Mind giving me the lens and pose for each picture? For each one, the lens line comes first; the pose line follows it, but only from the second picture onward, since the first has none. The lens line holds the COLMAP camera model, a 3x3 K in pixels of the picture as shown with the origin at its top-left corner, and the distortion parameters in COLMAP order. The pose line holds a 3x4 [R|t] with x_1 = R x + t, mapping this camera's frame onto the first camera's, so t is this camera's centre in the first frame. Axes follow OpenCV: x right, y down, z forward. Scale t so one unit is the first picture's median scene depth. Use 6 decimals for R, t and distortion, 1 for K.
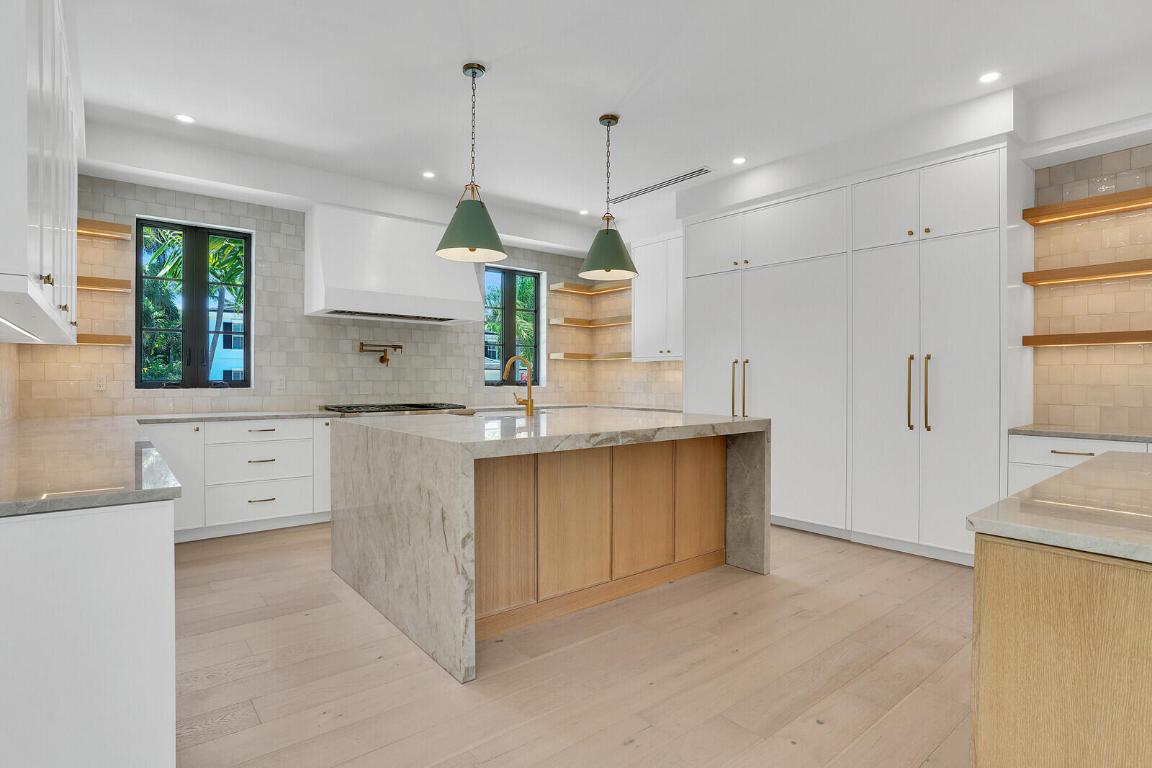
lens RADIAL K [[572.5, 0, 576.0], [0, 572.5, 384.0], [0, 0, 1]] dist [-0.067715, 0.000111]
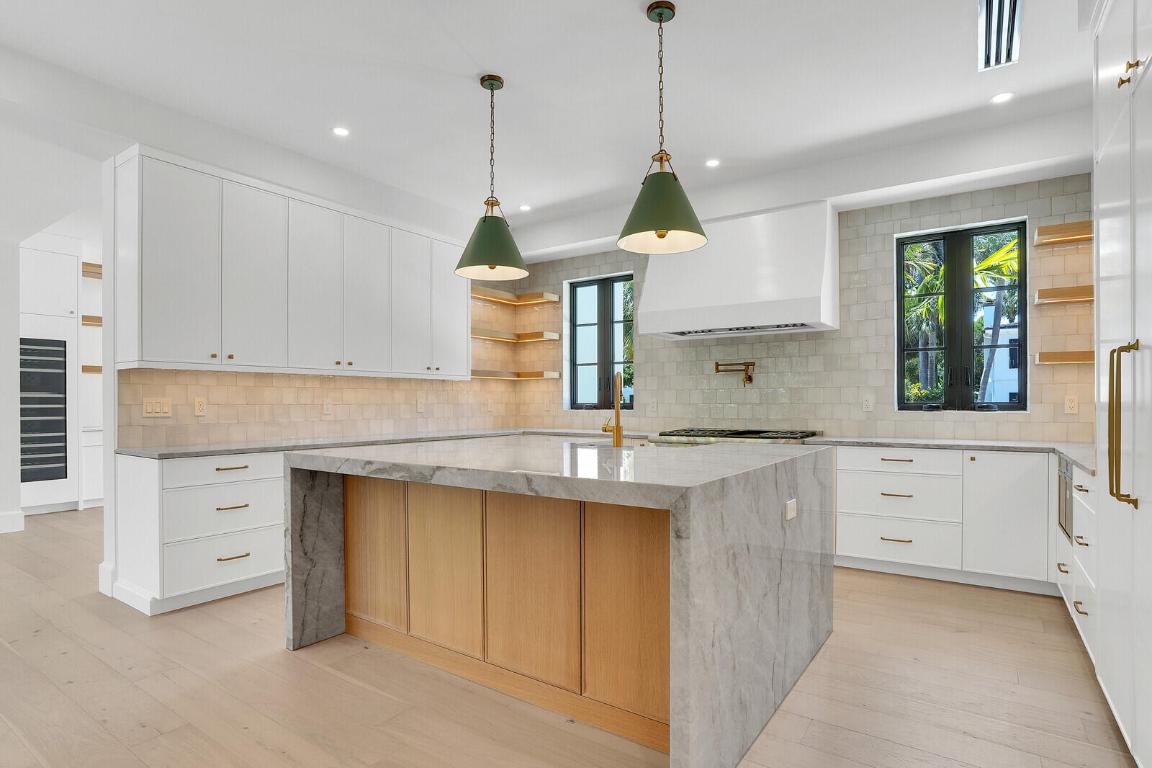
lens RADIAL K [[595.2, 0, 576.8], [0, 595.2, 402.1], [0, 0, 1]] dist [-0.025741, 0.000095]
pose [[0.283178, -0.003686, -0.959060, 0.516619], [-0.004077, 0.999979, -0.005047, -0.001938], [0.959059, 0.005339, 0.283157, 0.524677]]
